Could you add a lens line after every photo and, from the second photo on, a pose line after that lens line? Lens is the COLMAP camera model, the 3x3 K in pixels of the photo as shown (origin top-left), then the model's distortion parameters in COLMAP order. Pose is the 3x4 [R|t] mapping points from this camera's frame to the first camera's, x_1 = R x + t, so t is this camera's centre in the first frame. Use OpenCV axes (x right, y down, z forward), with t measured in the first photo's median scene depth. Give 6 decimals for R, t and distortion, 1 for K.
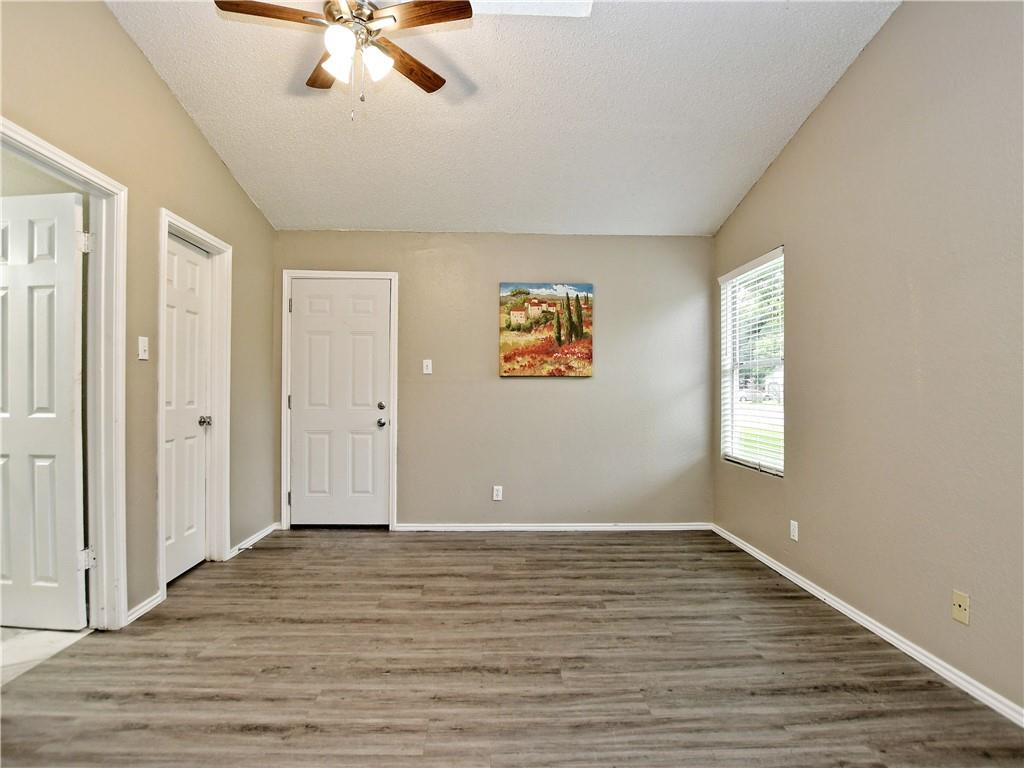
lens RADIAL K [[506.2, 0, 509.8], [0, 506.2, 391.0], [0, 0, 1]] dist [-0.034143, 0.004857]
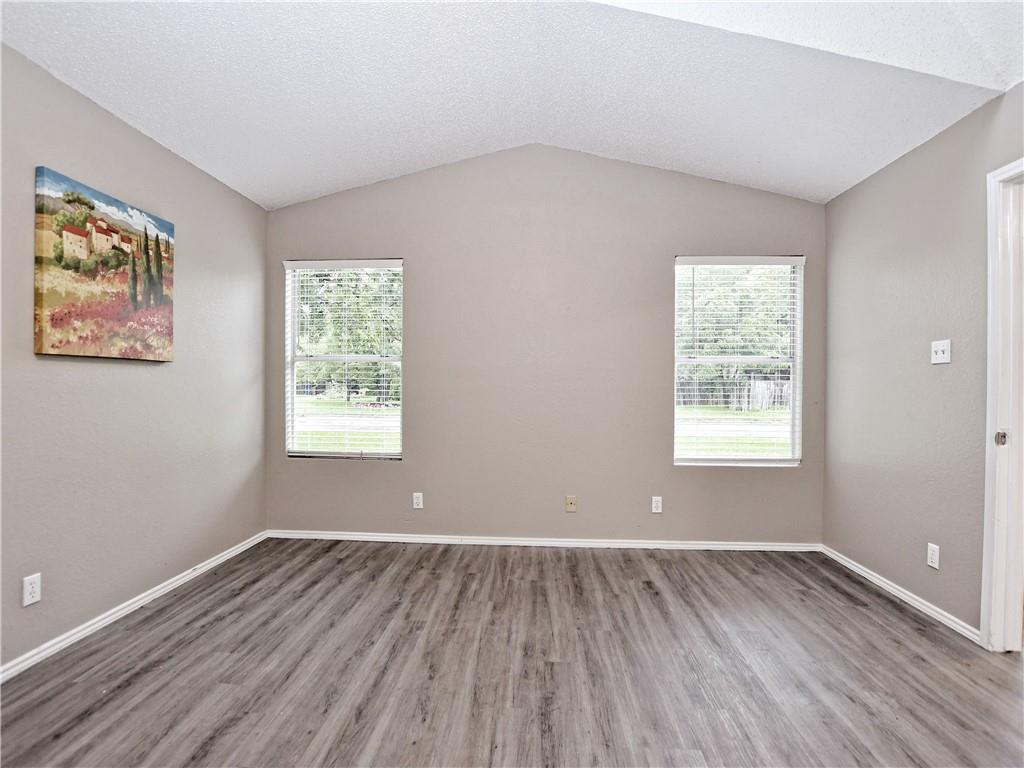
lens RADIAL K [[506.7, 0, 512.0], [0, 506.7, 384.0], [0, 0, 1]] dist [-0.028614, -0.000225]
pose [[0.086209, -0.001062, 0.996276, -0.464179], [-0.012069, 0.999925, 0.002110, -0.006222], [-0.996204, -0.012206, 0.086190, 0.494006]]
